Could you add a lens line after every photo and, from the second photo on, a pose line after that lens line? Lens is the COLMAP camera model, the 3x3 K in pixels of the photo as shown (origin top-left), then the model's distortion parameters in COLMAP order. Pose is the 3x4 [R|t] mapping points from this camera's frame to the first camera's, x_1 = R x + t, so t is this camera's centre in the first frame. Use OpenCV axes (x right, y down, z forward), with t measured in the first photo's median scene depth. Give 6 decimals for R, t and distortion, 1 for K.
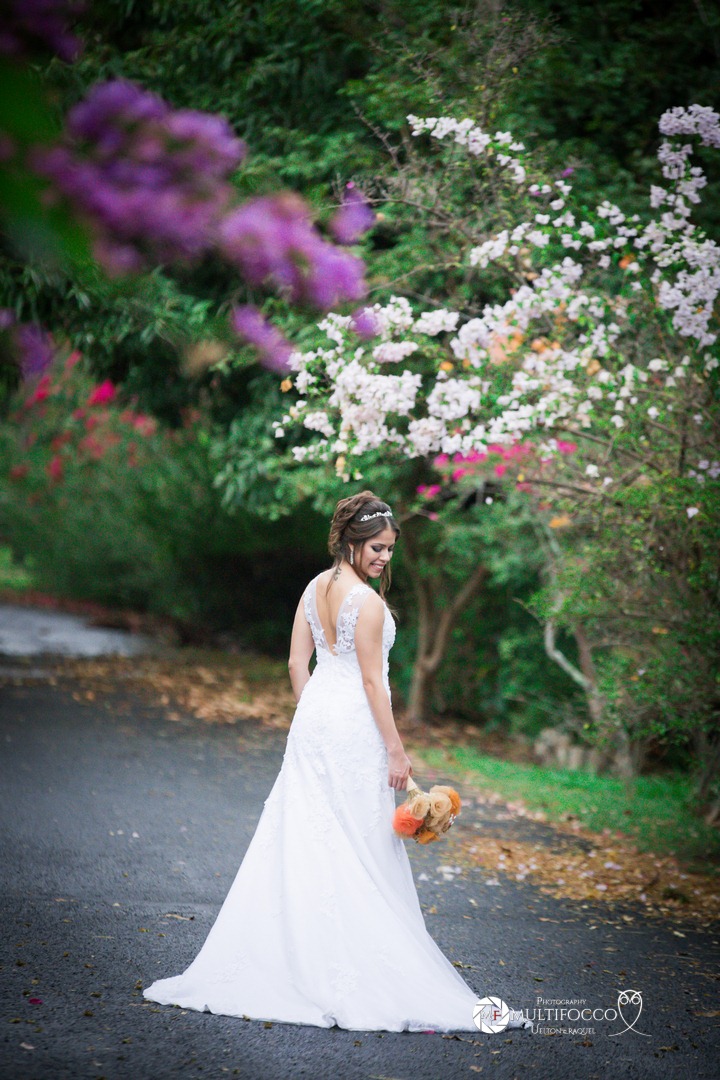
lens RADIAL K [[5616.0, 0, 364.4], [0, 5616.0, 541.9], [0, 0, 1]] dist [2.492047, 0.000000]
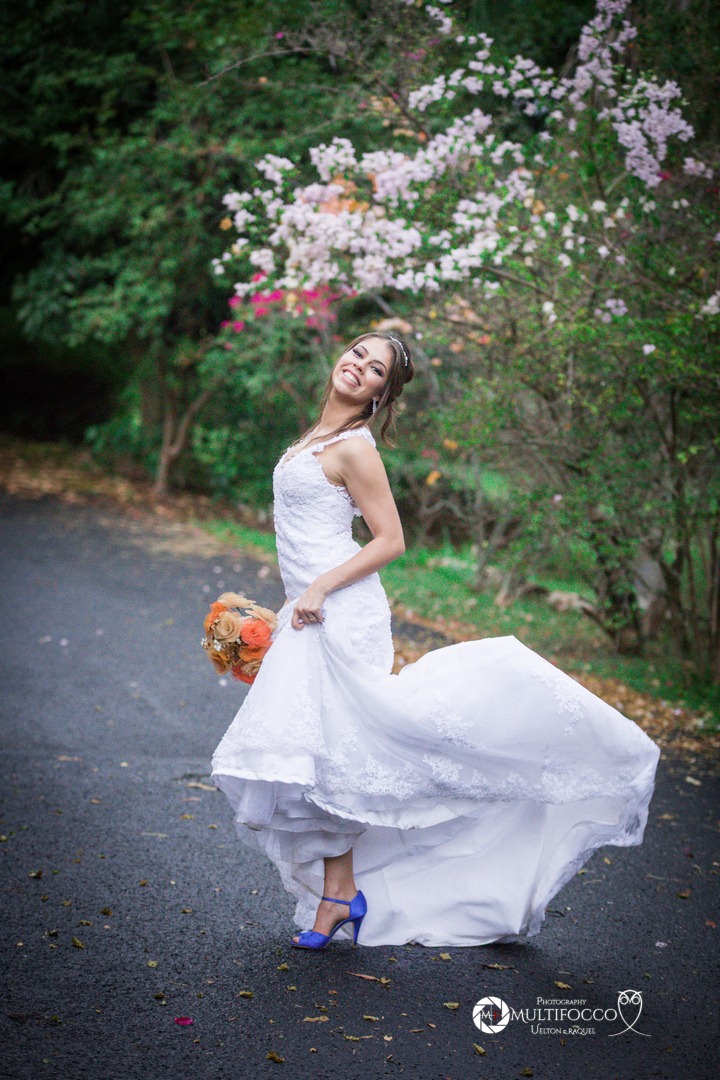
lens RADIAL K [[2946.8, 0, 360.5], [0, 2946.8, 548.1], [0, 0, 1]] dist [0.240015, 0.000000]
pose [[0.991343, -0.003805, 0.131243, -0.062293], [-0.004914, 0.997804, 0.066048, -0.004233], [-0.131206, -0.066121, 0.989148, 0.457904]]
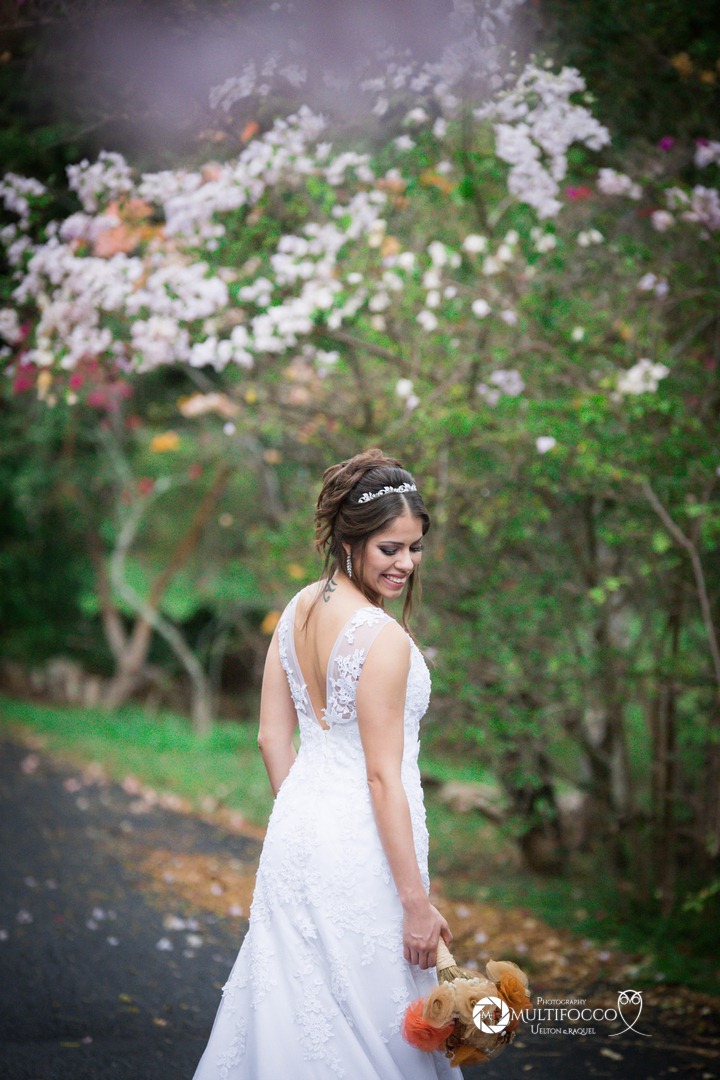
lens RADIAL K [[4690.5, 0, 404.9], [0, 4690.5, 502.6], [0, 0, 1]] dist [1.070131, 0.000000]
pose [[0.986207, -0.017526, 0.164589, -0.058561], [0.014057, 0.999654, 0.022218, -0.011066], [-0.164922, -0.019598, 0.986112, 0.387276]]
